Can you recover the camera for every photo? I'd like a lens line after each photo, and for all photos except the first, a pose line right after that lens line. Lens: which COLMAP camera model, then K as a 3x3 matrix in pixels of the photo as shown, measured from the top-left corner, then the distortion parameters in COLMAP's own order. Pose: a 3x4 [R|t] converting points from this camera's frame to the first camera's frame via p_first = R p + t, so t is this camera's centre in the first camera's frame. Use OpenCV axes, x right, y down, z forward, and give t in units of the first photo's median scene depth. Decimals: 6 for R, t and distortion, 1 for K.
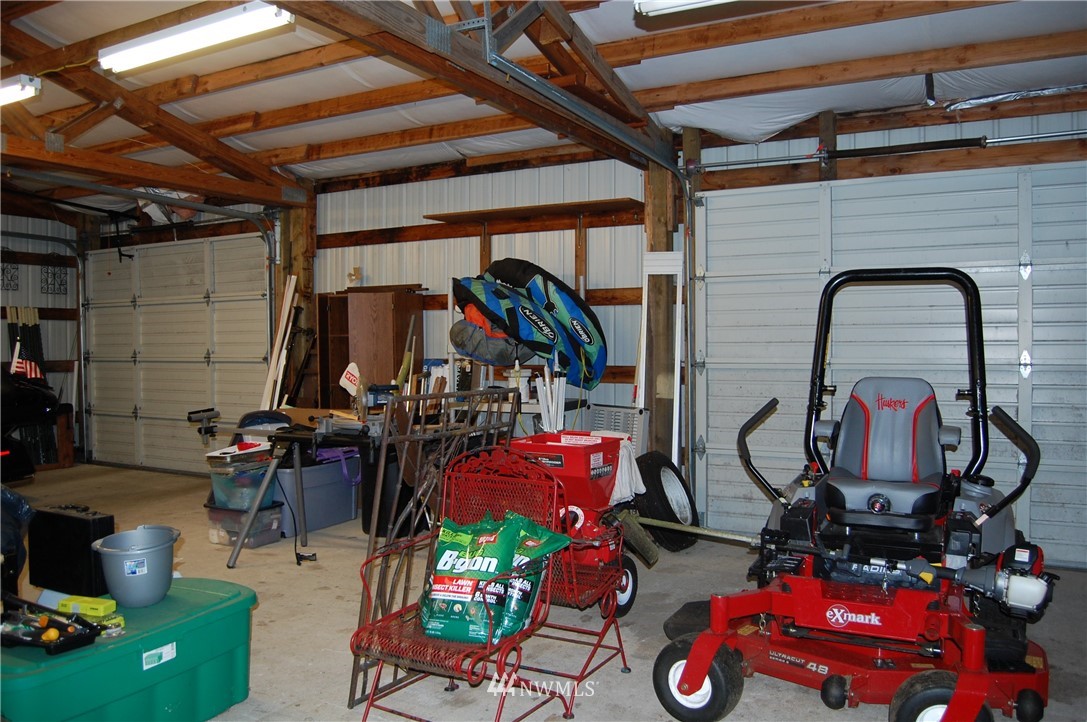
lens RADIAL K [[852.0, 0, 543.5], [0, 852.0, 361.0], [0, 0, 1]] dist [-0.094243, 0.036228]
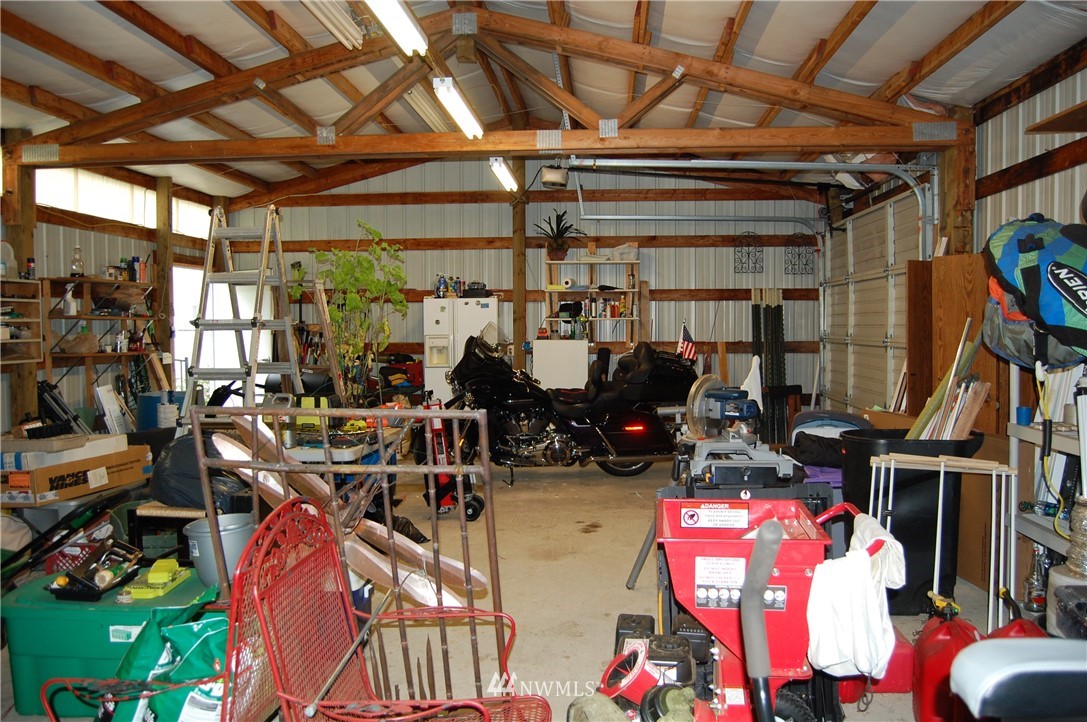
lens RADIAL K [[852.0, 0, 543.5], [0, 852.0, 361.0], [0, 0, 1]] dist [-0.094243, 0.036228]
pose [[0.429846, 0.039668, -0.902030, 0.201773], [-0.015082, 0.999211, 0.036755, -0.010026], [0.902776, -0.002194, 0.430105, 0.300895]]
